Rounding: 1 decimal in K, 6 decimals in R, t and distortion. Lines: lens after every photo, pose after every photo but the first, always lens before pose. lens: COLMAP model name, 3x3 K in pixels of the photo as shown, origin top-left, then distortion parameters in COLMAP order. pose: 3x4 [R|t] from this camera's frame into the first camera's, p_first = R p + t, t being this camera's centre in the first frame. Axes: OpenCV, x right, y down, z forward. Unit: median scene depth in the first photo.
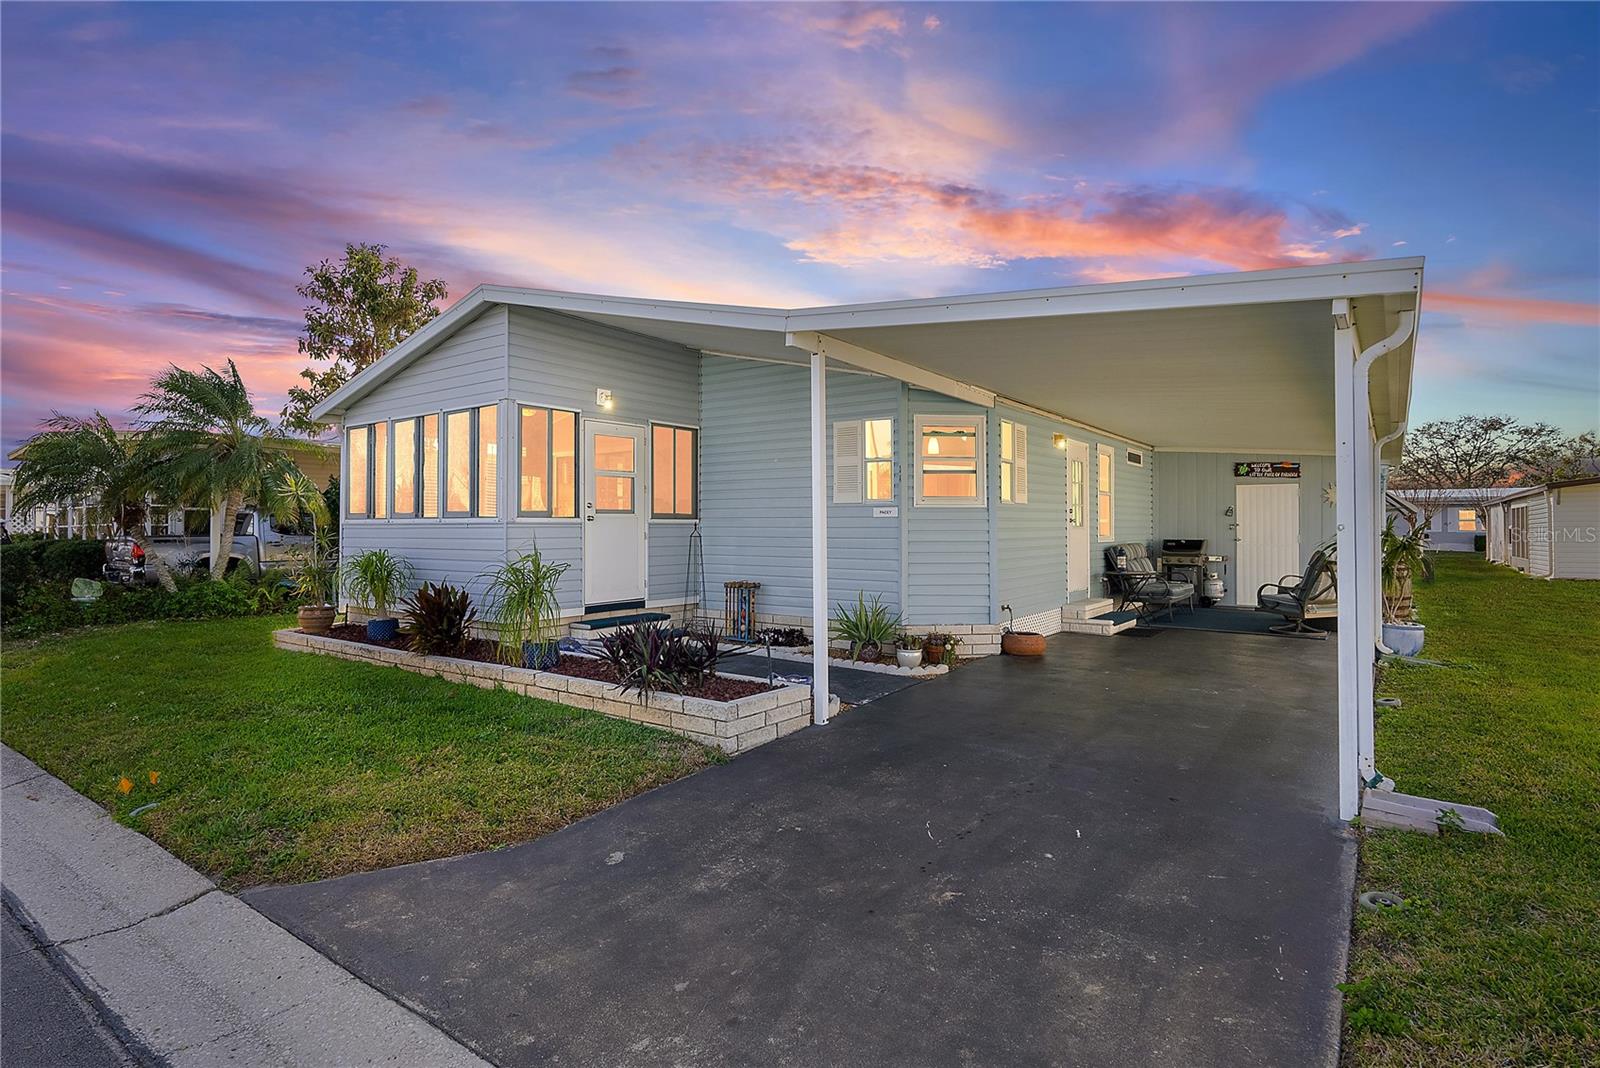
lens RADIAL K [[817.1, 0, 798.3], [0, 817.1, 526.6], [0, 0, 1]] dist [0.001343, 0.000098]
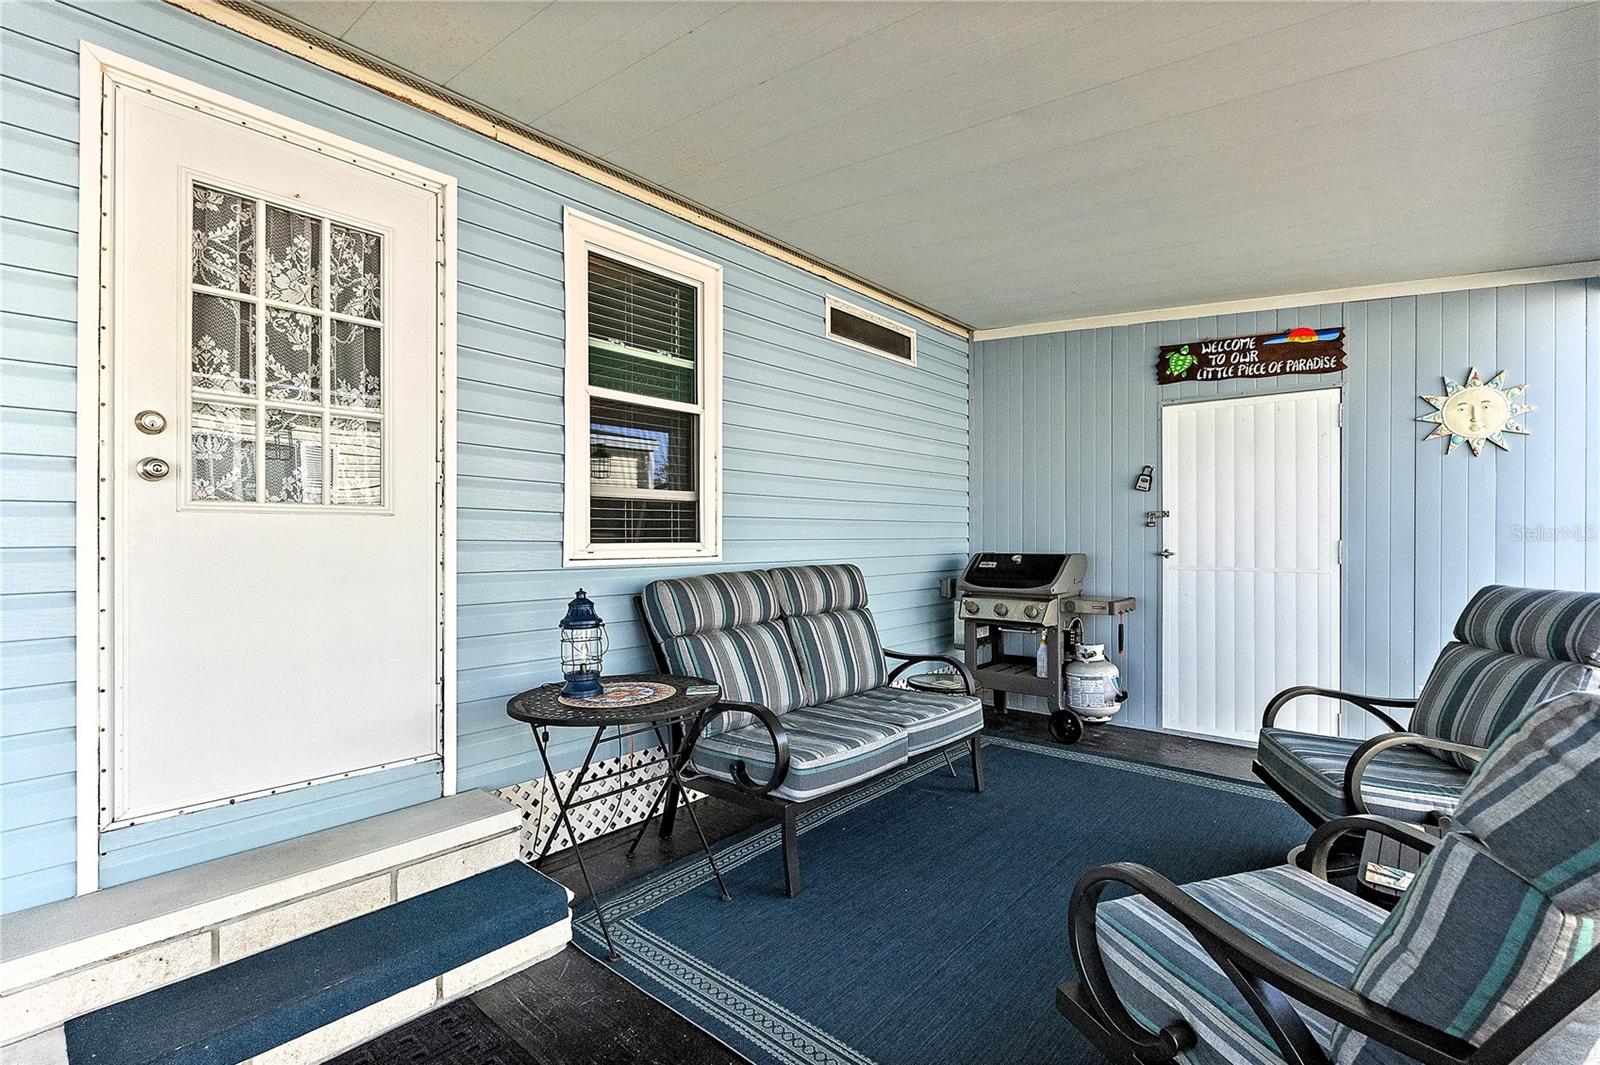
lens RADIAL K [[720.9, 0, 802.2], [0, 720.9, 540.9], [0, 0, 1]] dist [-0.000982, 0.000352]
pose [[0.996092, -0.005333, -0.088160, 0.404597], [0.005446, 0.999985, 0.001044, 0.009394], [0.088153, -0.001520, 0.996106, 0.664149]]
